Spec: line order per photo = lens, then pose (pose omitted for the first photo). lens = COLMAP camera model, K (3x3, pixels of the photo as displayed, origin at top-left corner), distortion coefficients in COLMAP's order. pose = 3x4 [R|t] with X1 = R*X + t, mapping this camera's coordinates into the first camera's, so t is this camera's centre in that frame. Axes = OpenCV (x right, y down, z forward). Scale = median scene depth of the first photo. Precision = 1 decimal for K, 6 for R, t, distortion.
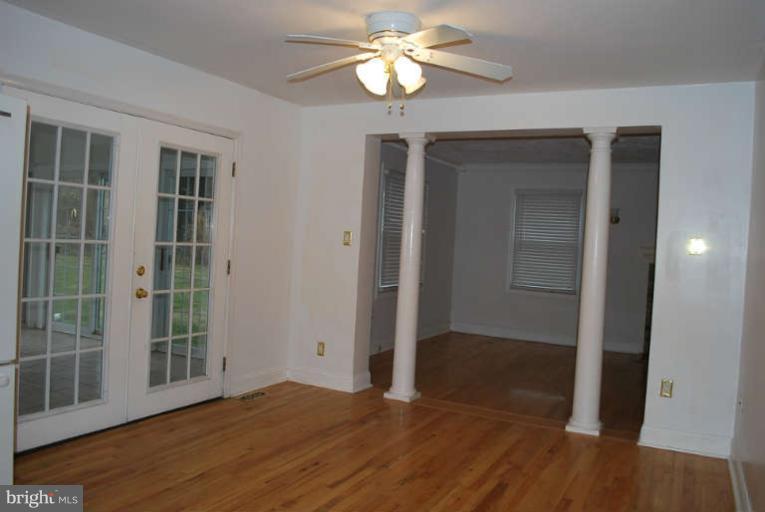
lens RADIAL K [[603.9, 0, 382.5], [0, 603.9, 256.0], [0, 0, 1]] dist [-0.078744, -0.003868]
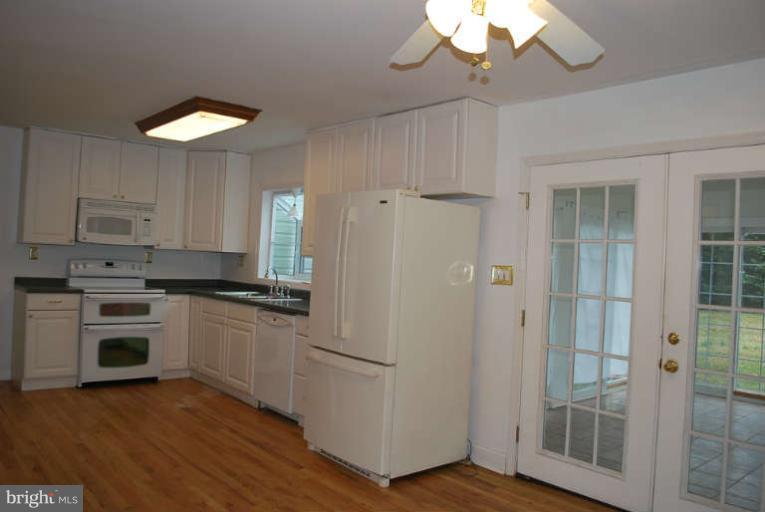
lens RADIAL K [[603.9, 0, 382.5], [0, 603.9, 256.0], [0, 0, 1]] dist [-0.078744, -0.003868]
pose [[-0.356874, -0.085761, -0.930208, 0.554386], [-0.113378, 0.992392, -0.047997, -0.003476], [0.927247, 0.088337, -0.363882, 1.026023]]
